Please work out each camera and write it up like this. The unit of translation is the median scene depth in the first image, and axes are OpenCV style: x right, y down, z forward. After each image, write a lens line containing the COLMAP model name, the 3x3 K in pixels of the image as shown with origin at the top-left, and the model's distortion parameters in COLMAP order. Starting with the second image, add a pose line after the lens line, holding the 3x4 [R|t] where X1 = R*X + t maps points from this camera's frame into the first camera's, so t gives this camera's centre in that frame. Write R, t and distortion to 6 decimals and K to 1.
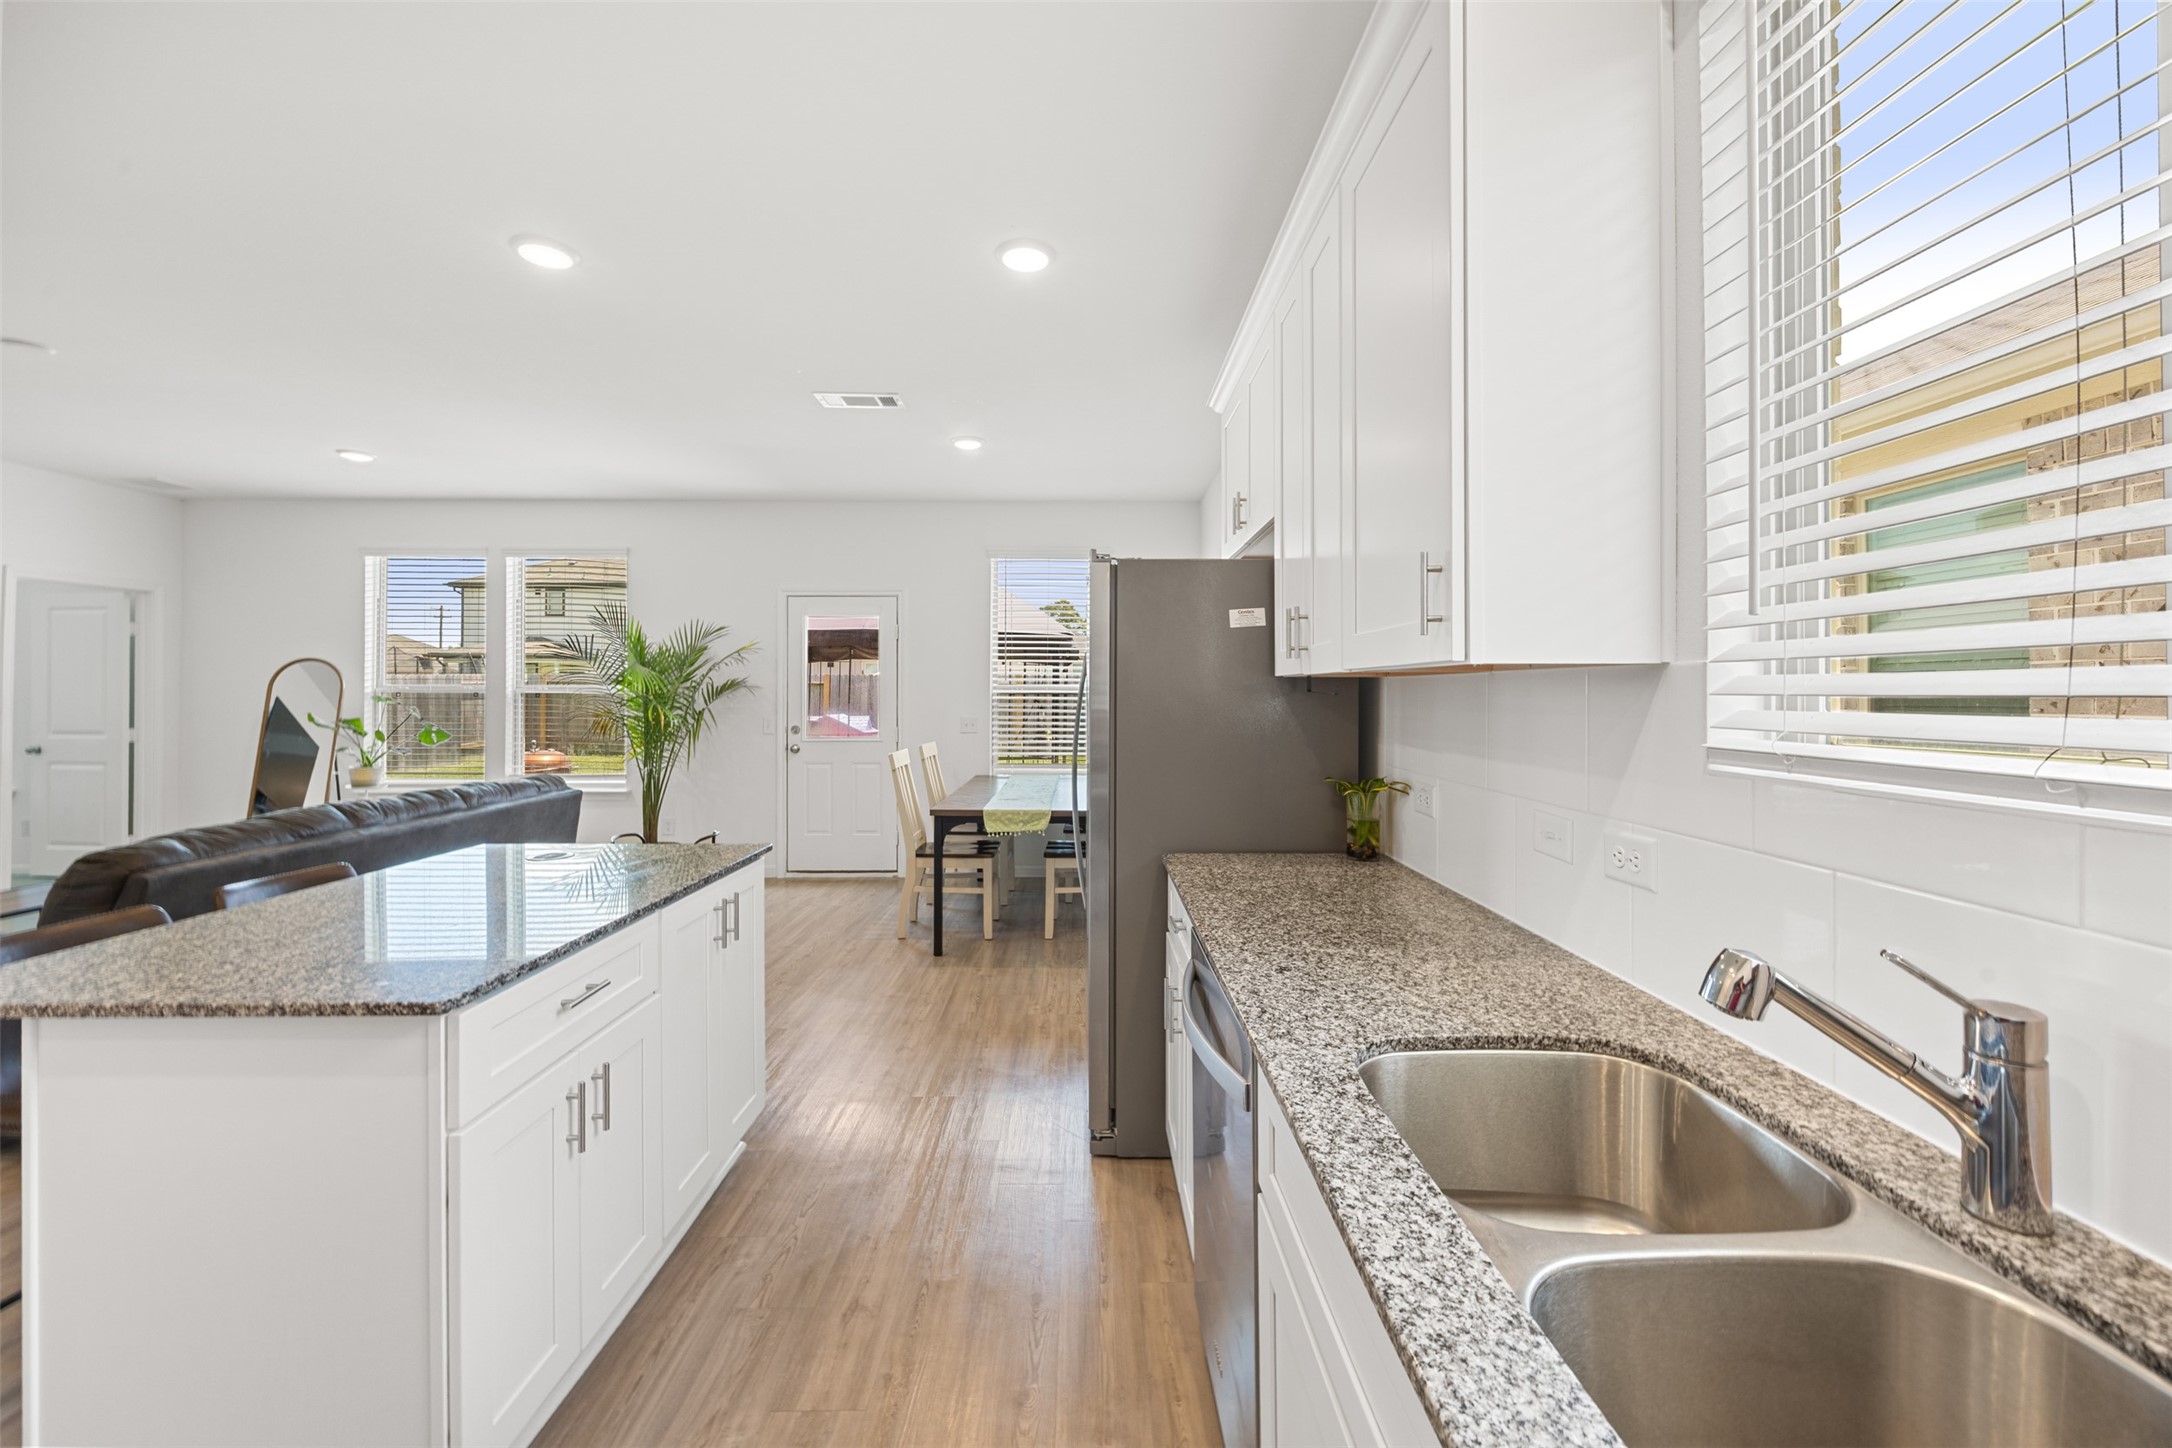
lens RADIAL K [[823.8, 0, 1090.3], [0, 823.8, 719.7], [0, 0, 1]] dist [-0.004121, -0.000368]
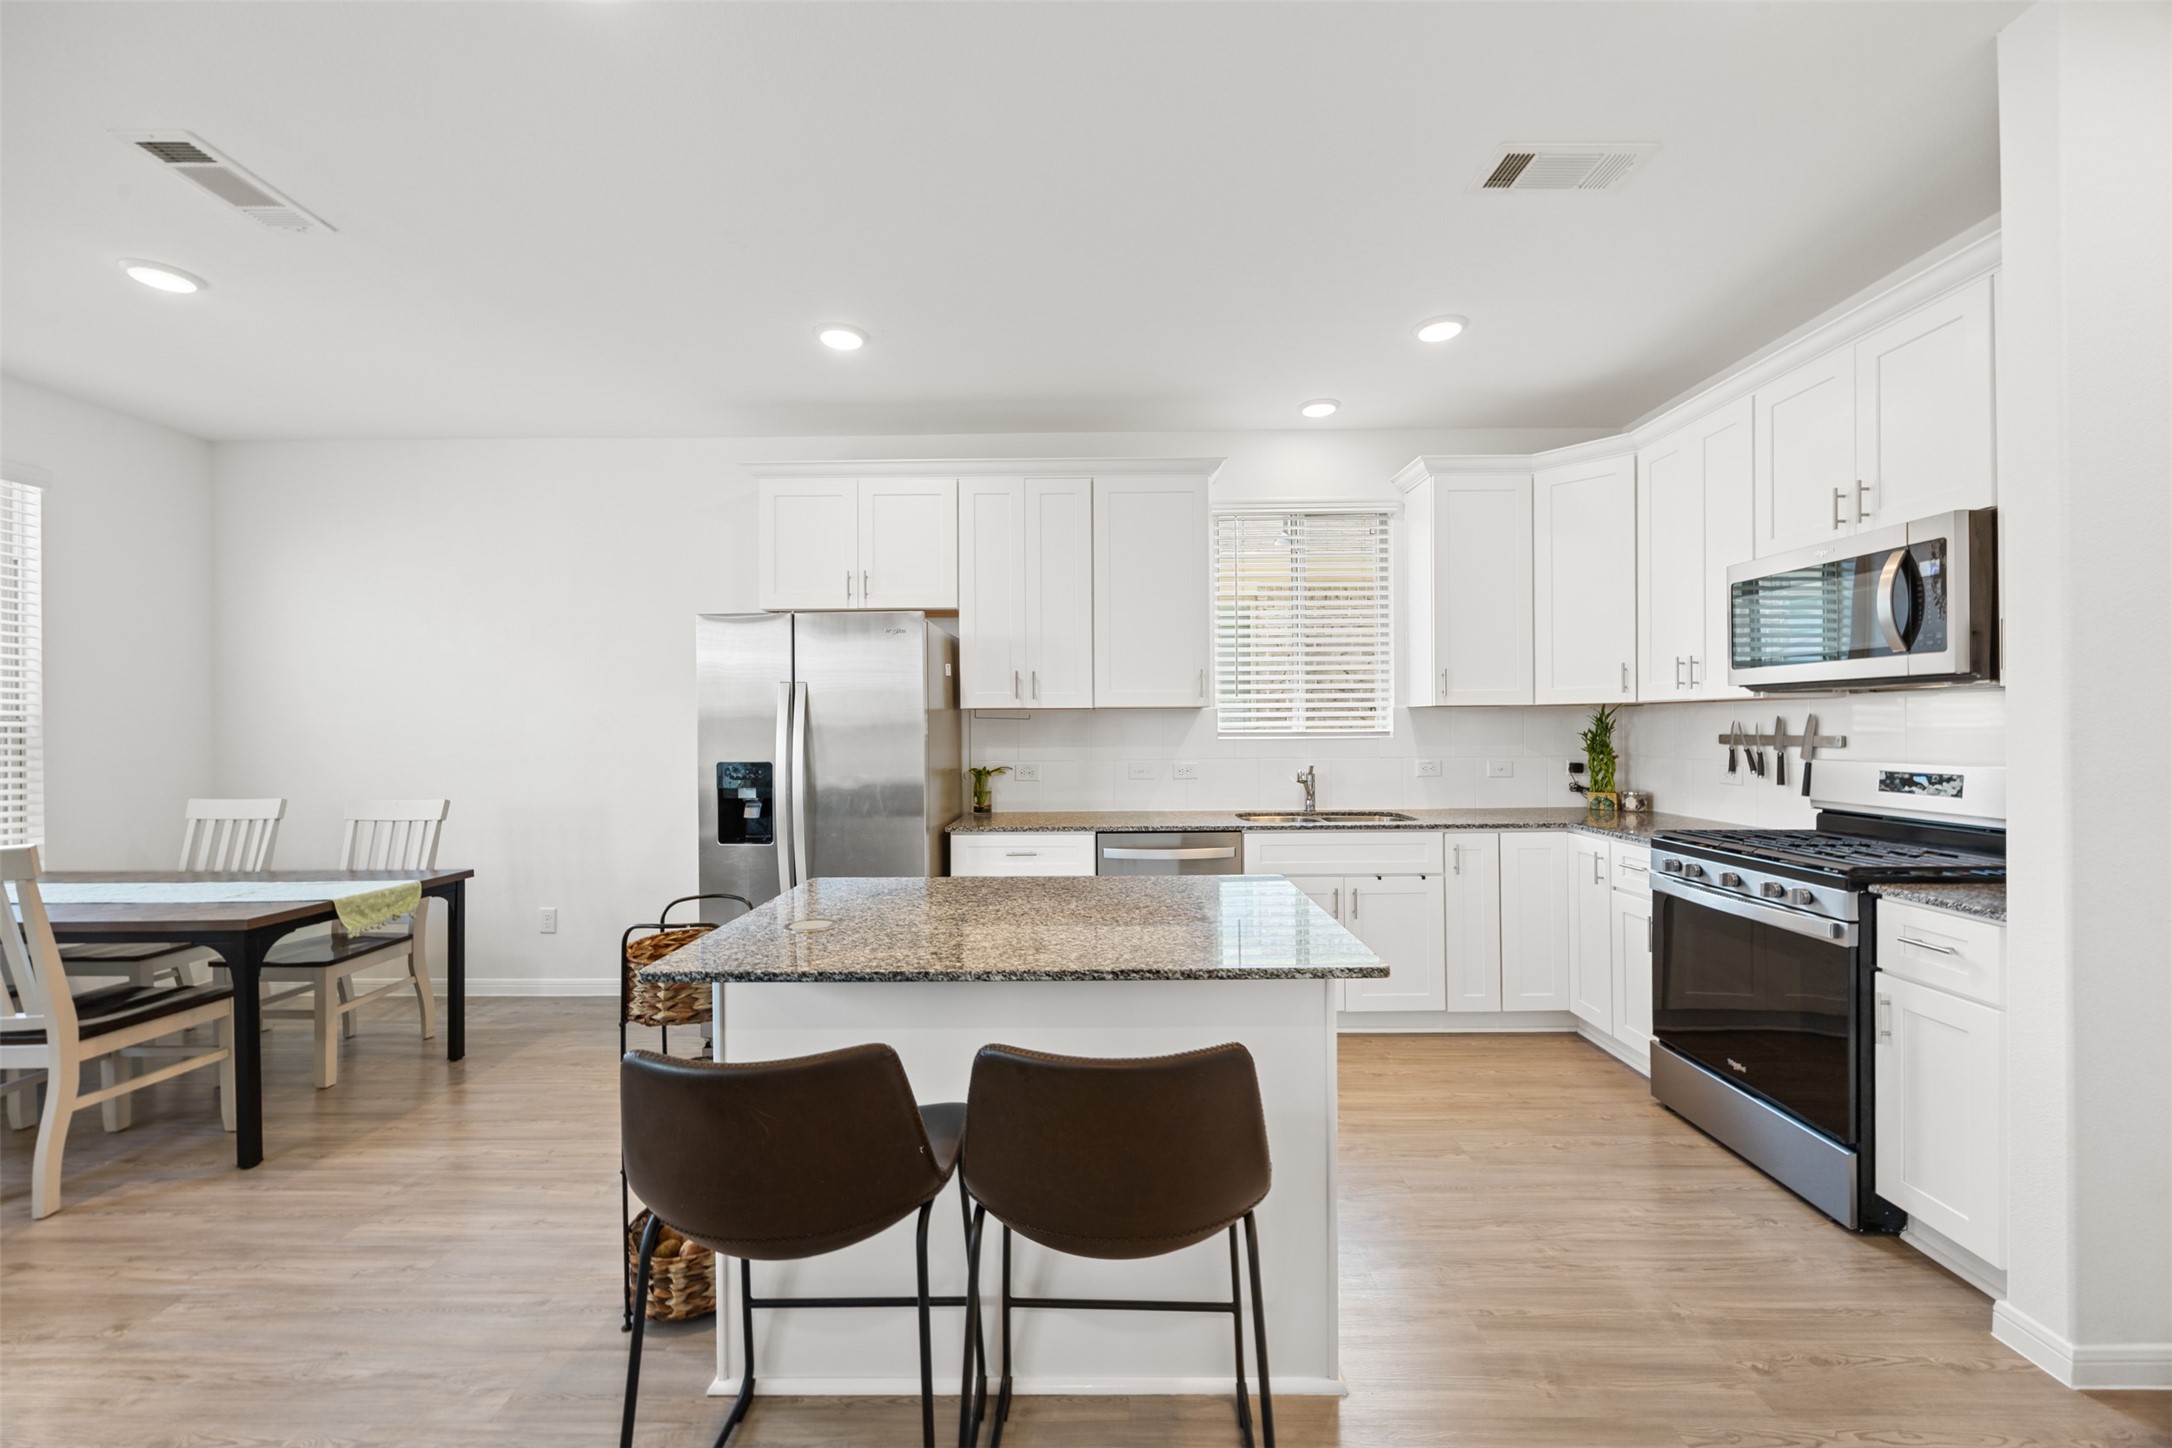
lens RADIAL K [[833.6, 0, 1100.1], [0, 833.6, 723.9], [0, 0, 1]] dist [-0.001132, 0.000009]
pose [[0.026118, 0.011169, 0.999596, -0.531853], [0.041455, 0.999065, -0.012246, 0.002544], [-0.998799, 0.041758, 0.025630, 0.292498]]
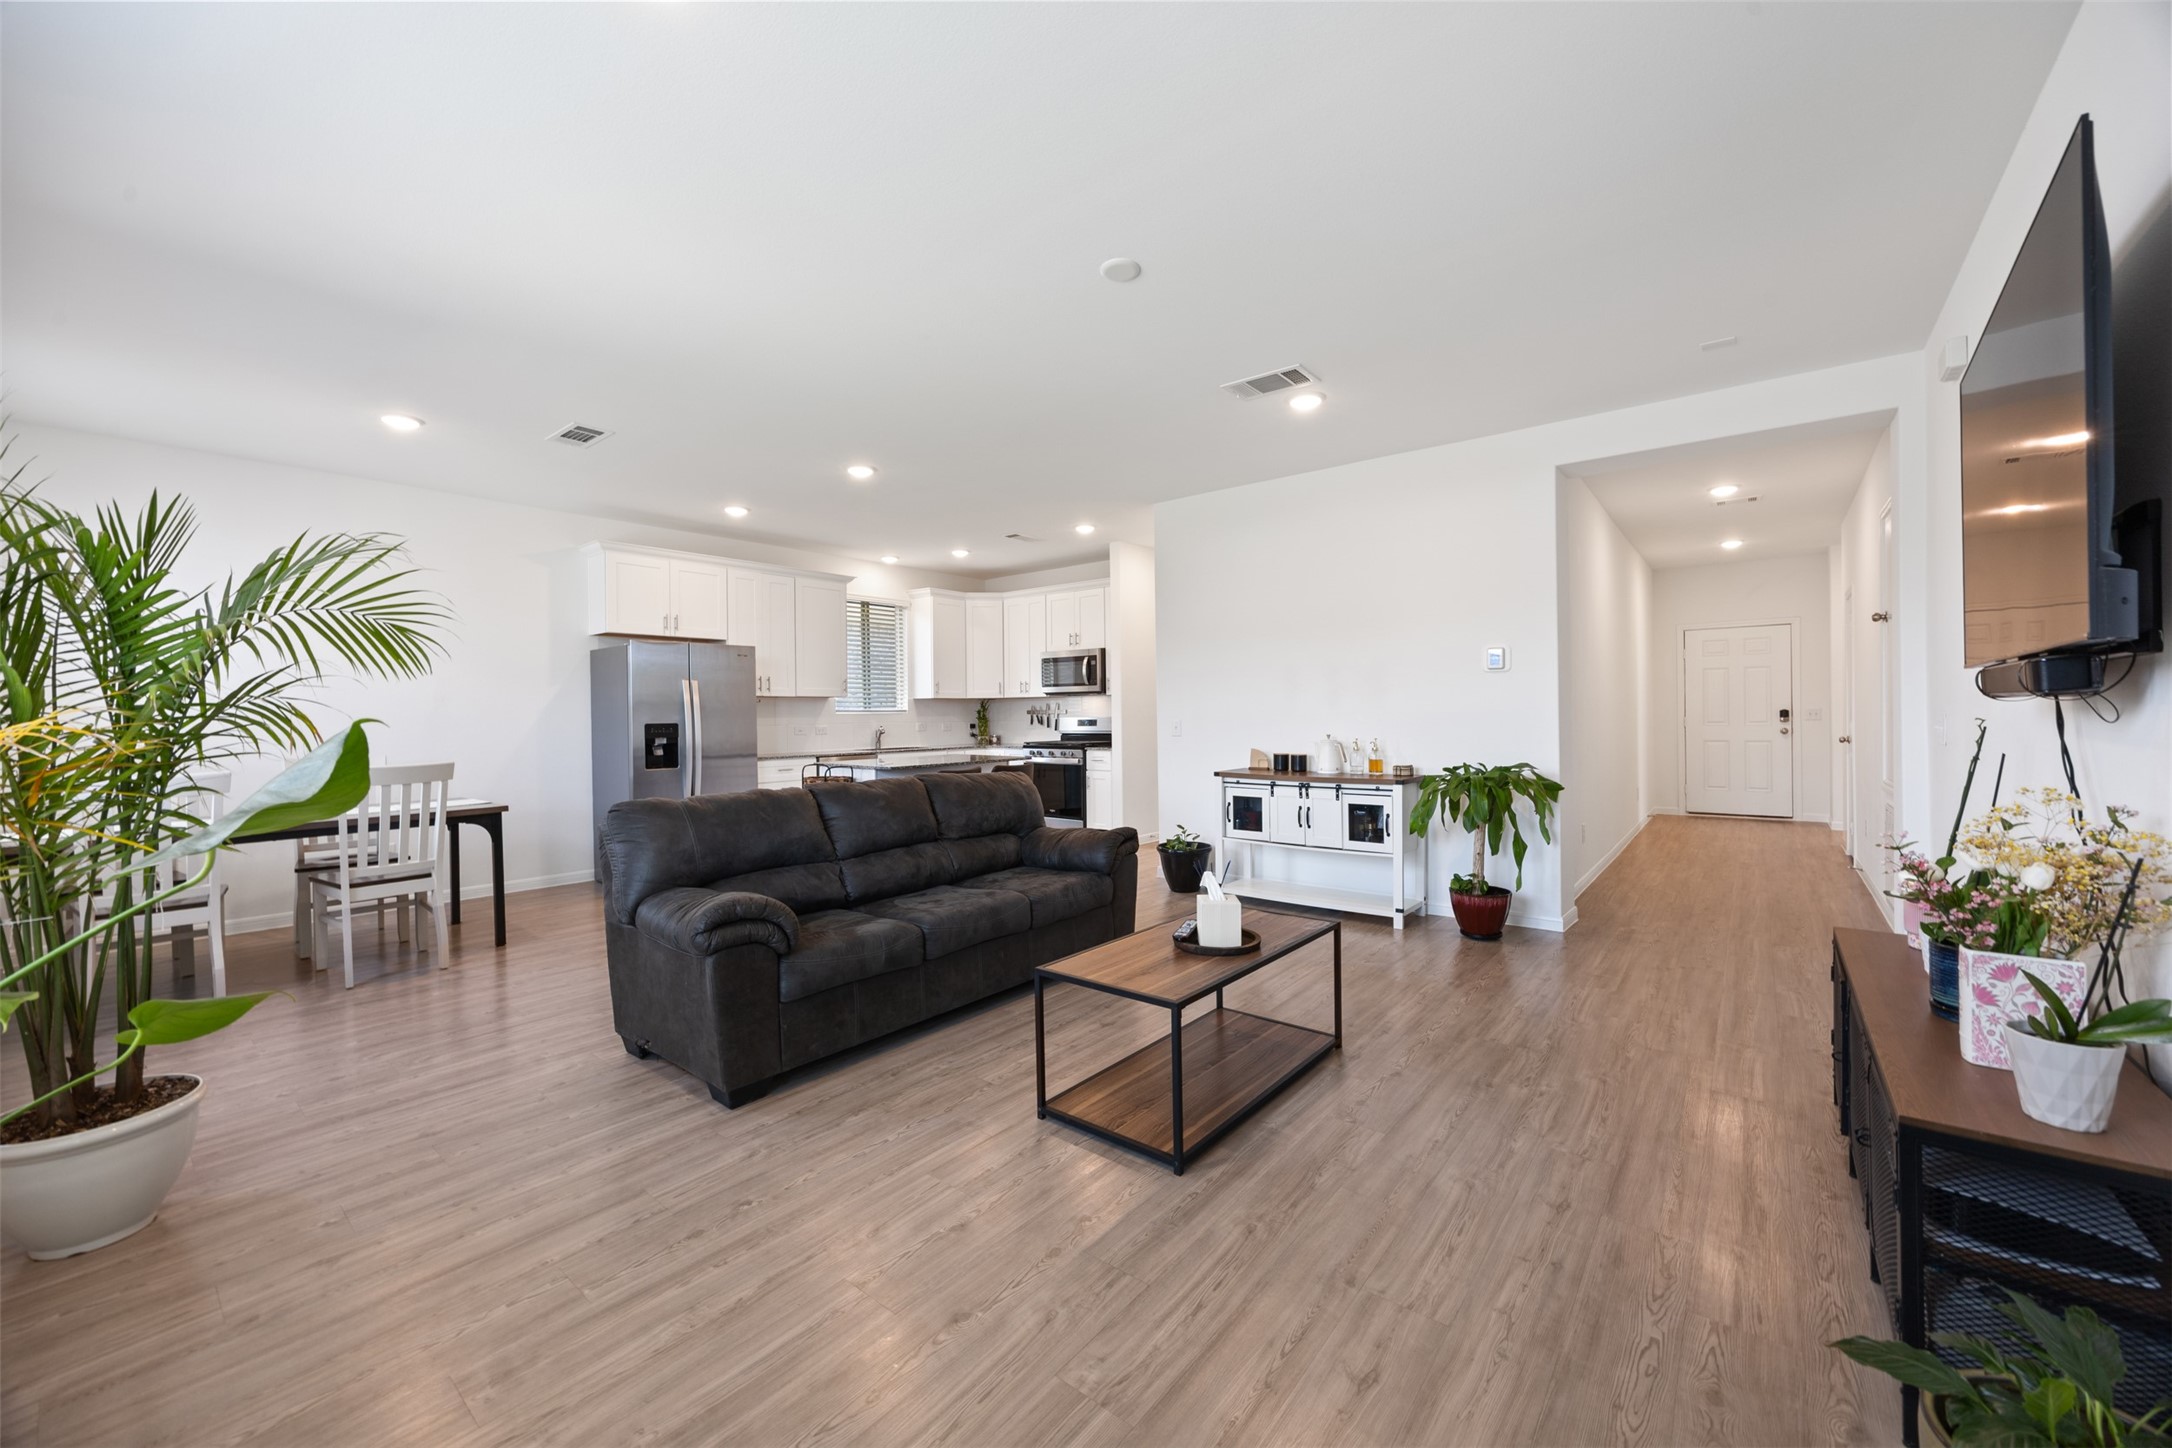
lens RADIAL K [[833.6, 0, 1100.1], [0, 833.6, 723.9], [0, 0, 1]] dist [-0.001132, 0.000009]
pose [[-0.770759, 0.009342, 0.637058, -1.014178], [0.039427, 0.998676, 0.033057, -0.000614], [-0.635906, 0.050596, -0.770107, 0.959222]]
